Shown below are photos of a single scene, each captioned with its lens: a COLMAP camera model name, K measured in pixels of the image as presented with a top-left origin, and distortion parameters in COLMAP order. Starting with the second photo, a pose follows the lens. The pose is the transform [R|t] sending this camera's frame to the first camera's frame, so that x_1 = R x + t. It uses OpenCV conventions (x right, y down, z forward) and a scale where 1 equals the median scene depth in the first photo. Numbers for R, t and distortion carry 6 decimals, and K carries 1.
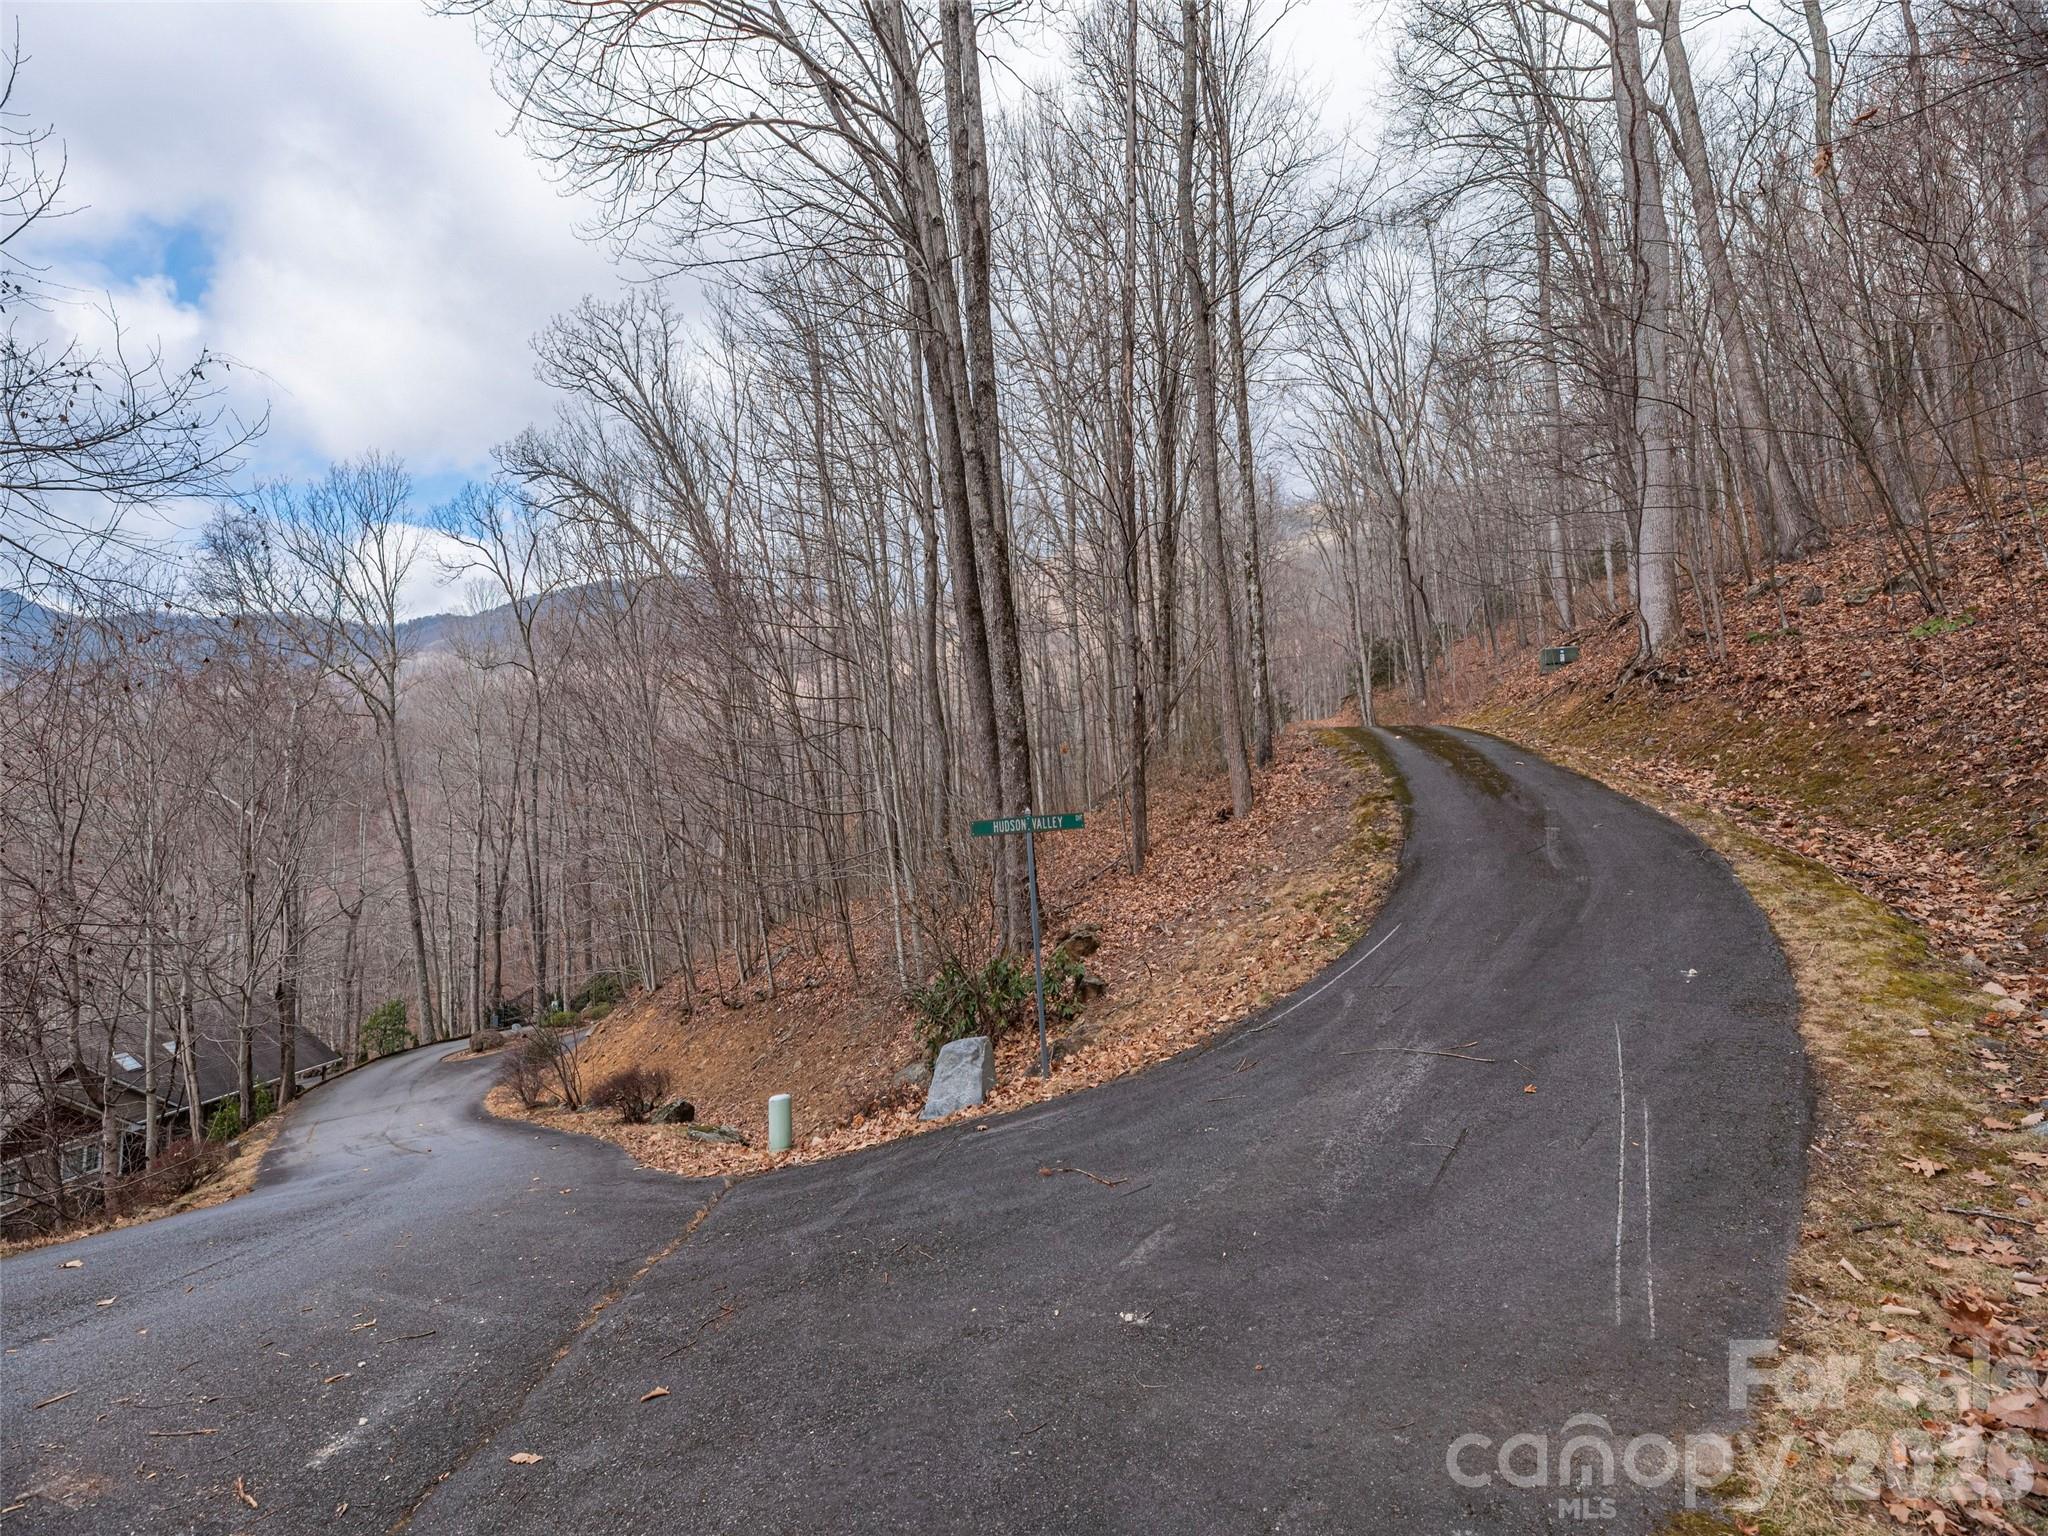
lens RADIAL K [[826.5, 0, 1023.9], [0, 826.5, 769.0], [0, 0, 1]] dist [-0.000634, 0.000383]
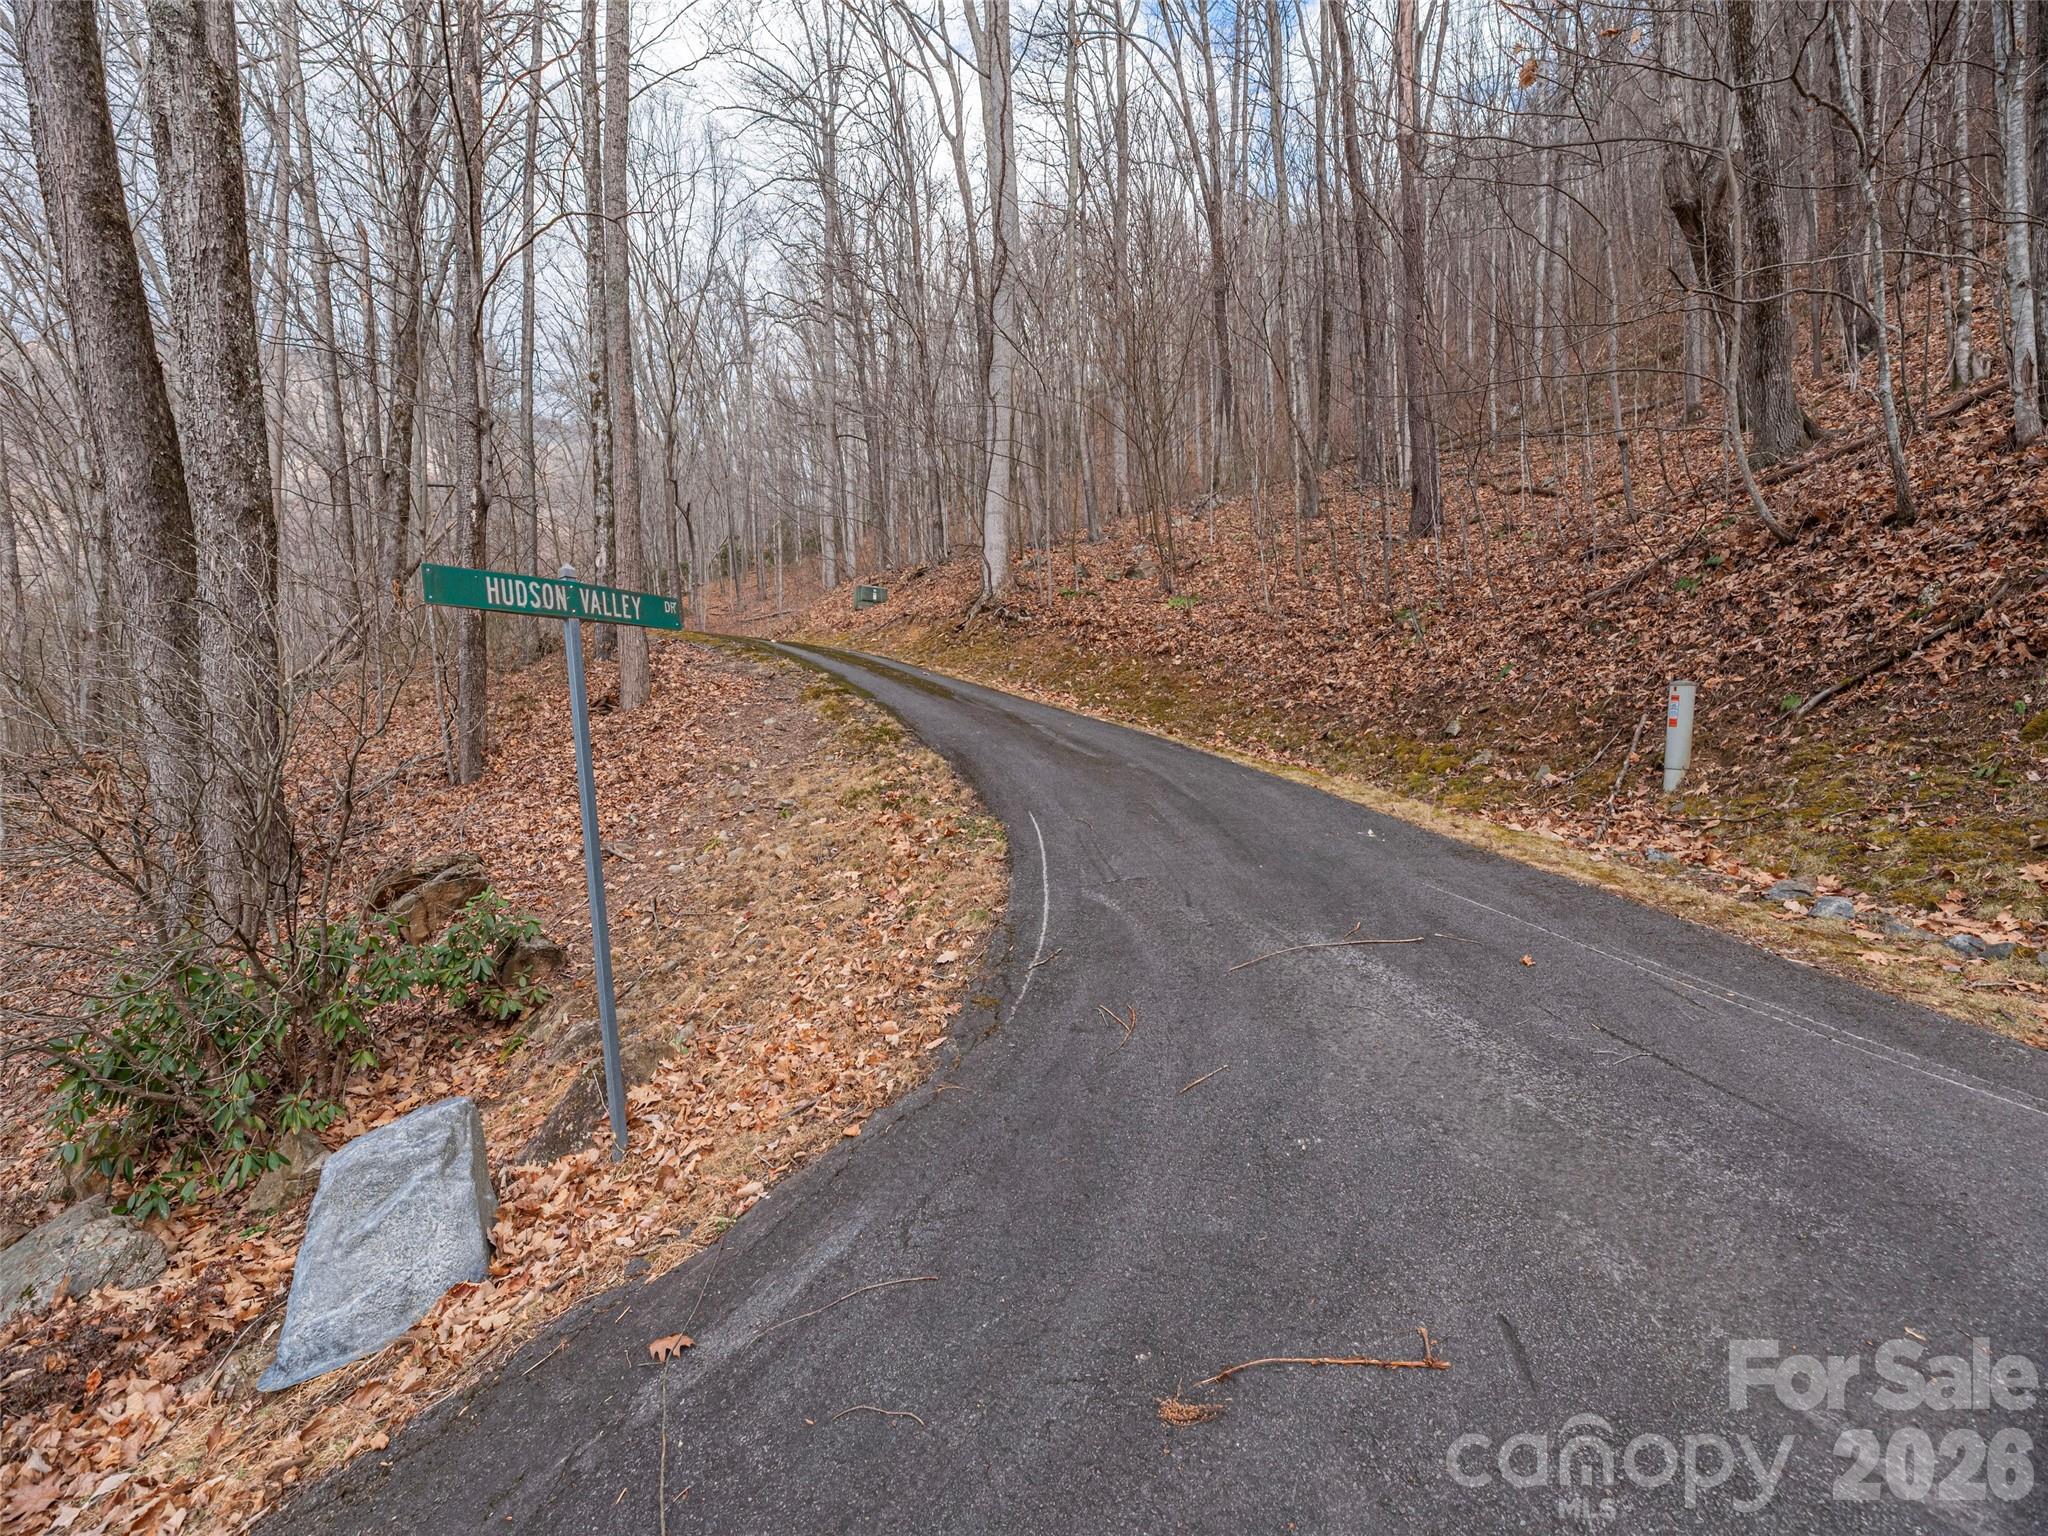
lens RADIAL K [[826.5, 0, 1024.5], [0, 826.5, 770.0], [0, 0, 1]] dist [-0.000634, 0.000383]
pose [[0.621503, 0.021026, 0.783130, -0.144549], [-0.074760, 0.996669, 0.032572, 0.096030], [-0.779837, -0.078790, 0.621005, 0.404343]]
